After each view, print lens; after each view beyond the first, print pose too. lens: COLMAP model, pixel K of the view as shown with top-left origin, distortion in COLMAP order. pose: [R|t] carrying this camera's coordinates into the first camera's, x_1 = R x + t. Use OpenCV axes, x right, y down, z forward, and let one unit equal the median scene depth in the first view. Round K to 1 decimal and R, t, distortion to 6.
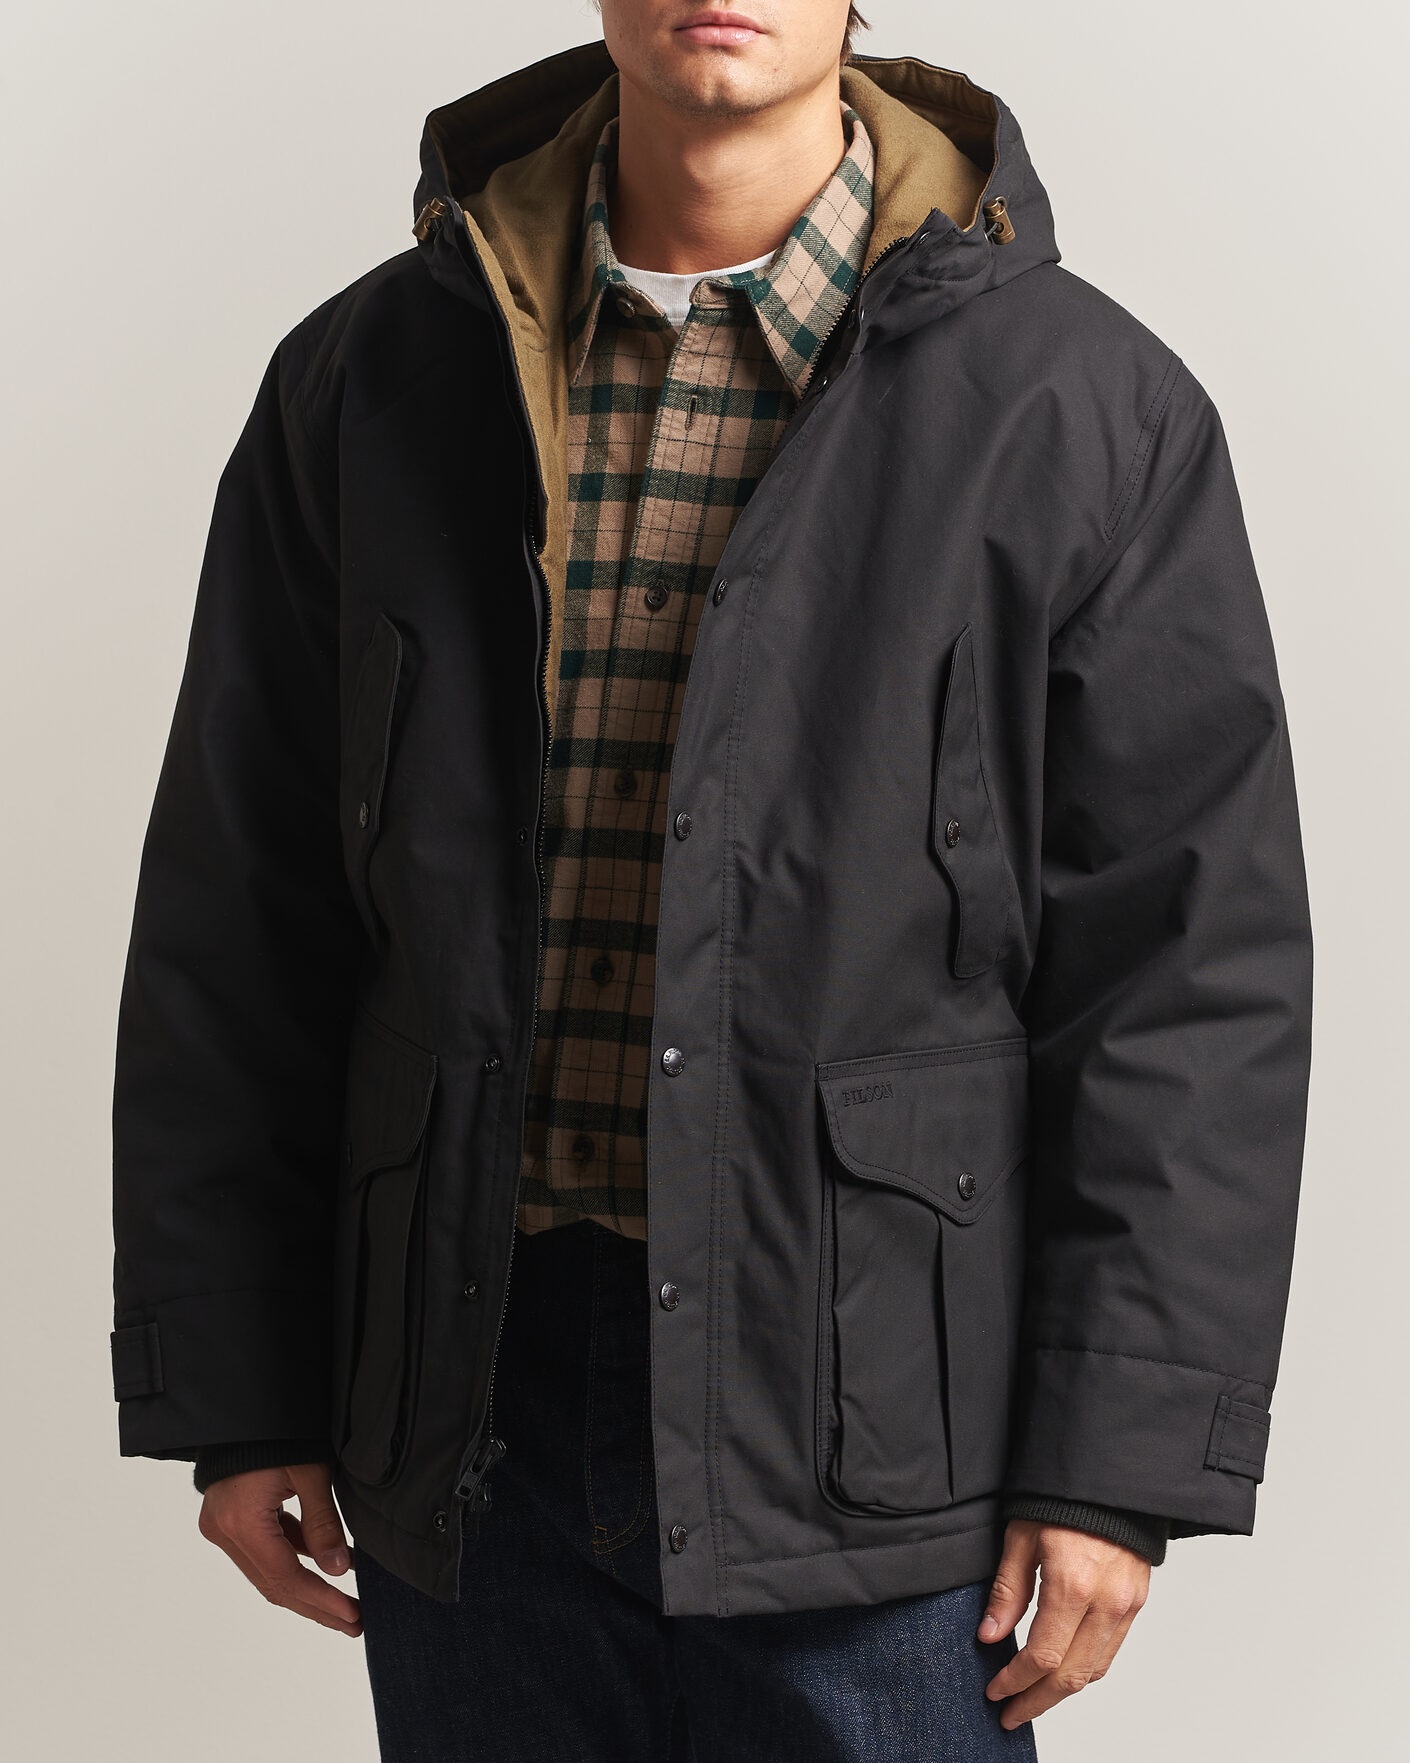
lens RADIAL K [[5507.1, 0, 705.0], [0, 5507.1, 881.5], [0, 0, 1]] dist [-0.232777, 2.226830]
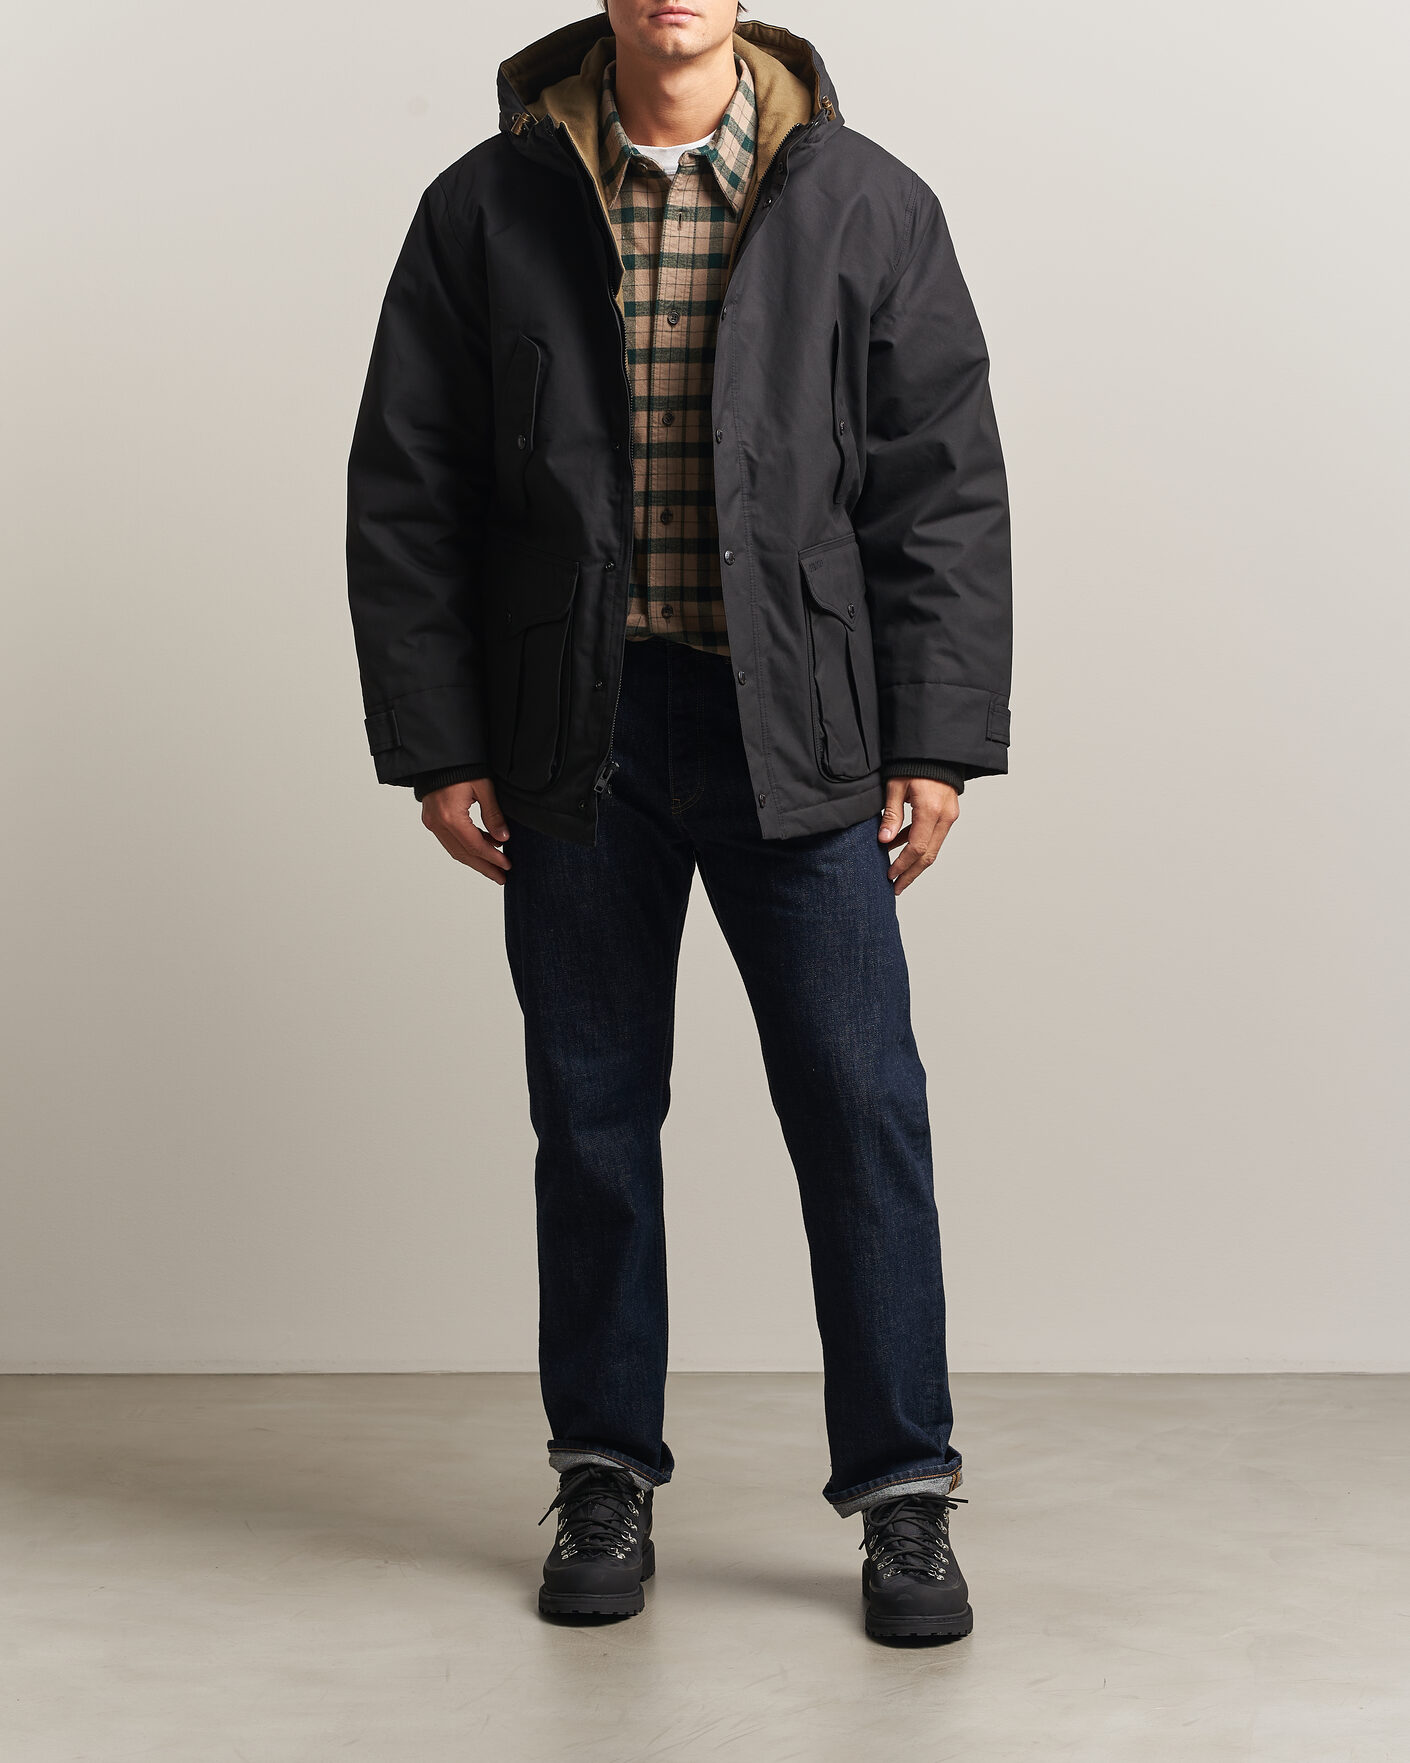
lens RADIAL K [[5507.1, 0, 705.0], [0, 5507.1, 881.5], [0, 0, 1]] dist [-0.232777, 2.226830]
pose [[0.930779, -0.120321, 0.345216, -0.684264], [0.099690, 0.992037, 0.076975, -0.003938], [-0.351729, -0.037232, 0.935361, -0.797842]]
